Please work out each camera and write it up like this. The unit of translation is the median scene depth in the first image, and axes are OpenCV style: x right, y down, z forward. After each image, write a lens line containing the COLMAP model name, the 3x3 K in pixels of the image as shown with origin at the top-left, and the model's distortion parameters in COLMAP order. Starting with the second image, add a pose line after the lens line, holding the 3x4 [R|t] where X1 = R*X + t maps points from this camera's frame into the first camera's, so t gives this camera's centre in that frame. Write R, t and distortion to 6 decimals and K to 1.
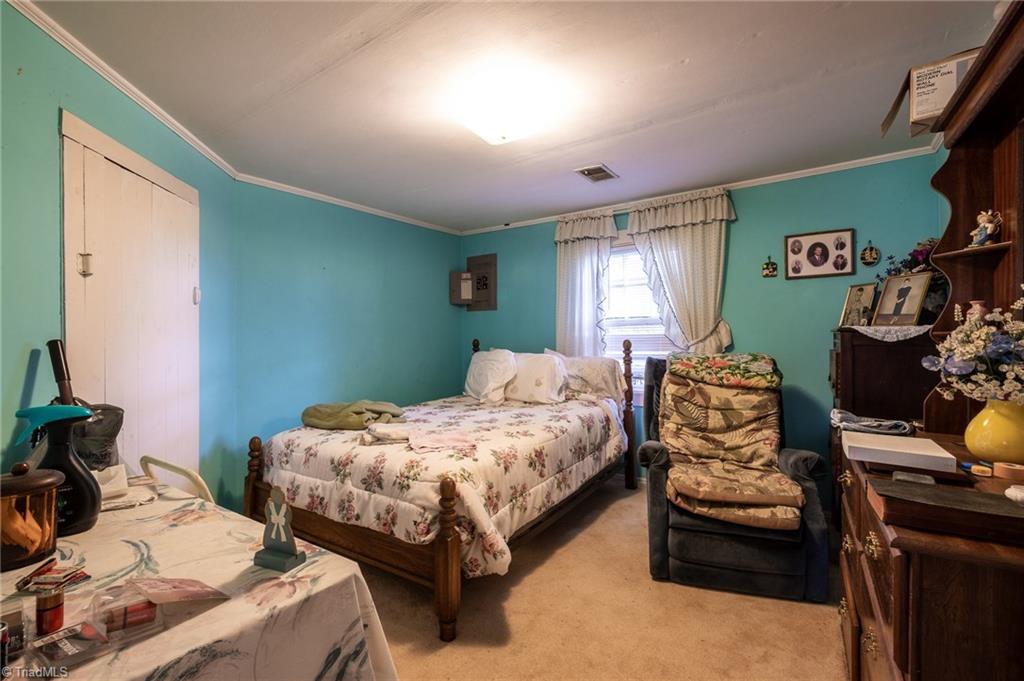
lens RADIAL K [[448.4, 0, 513.3], [0, 448.4, 338.0], [0, 0, 1]] dist [-0.000508, 0.000017]
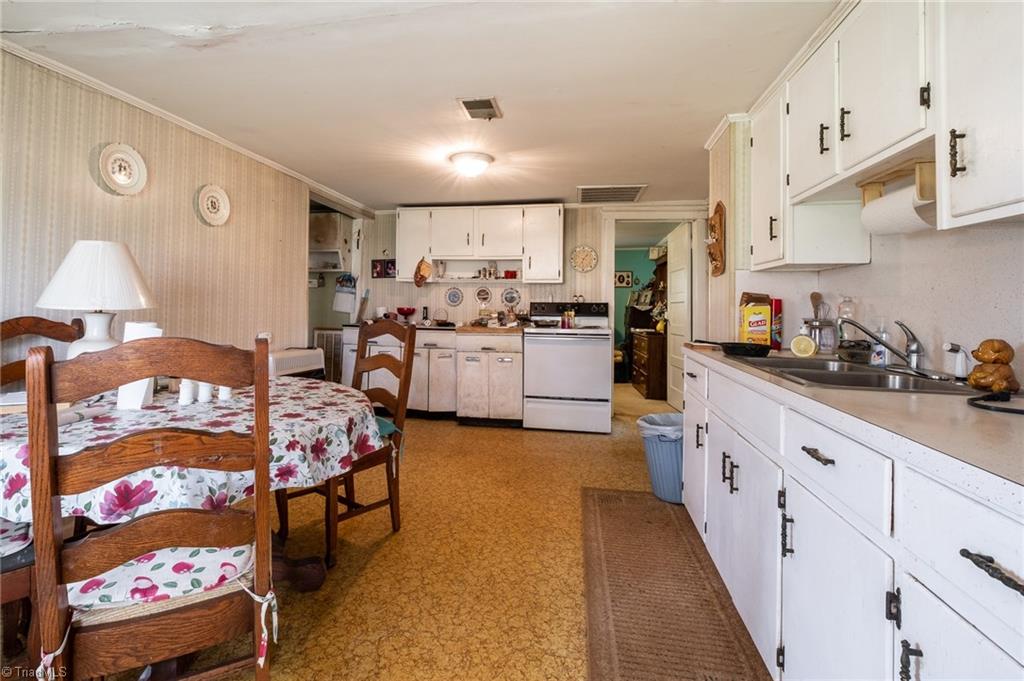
lens RADIAL K [[448.4, 0, 498.4], [0, 448.4, 305.5], [0, 0, 1]] dist [-0.000508, 0.000017]
pose [[0.914311, 0.024211, 0.404289, -1.462583], [-0.022398, 0.999707, -0.009216, 0.025412], [-0.404394, -0.000629, 0.914585, -1.586740]]
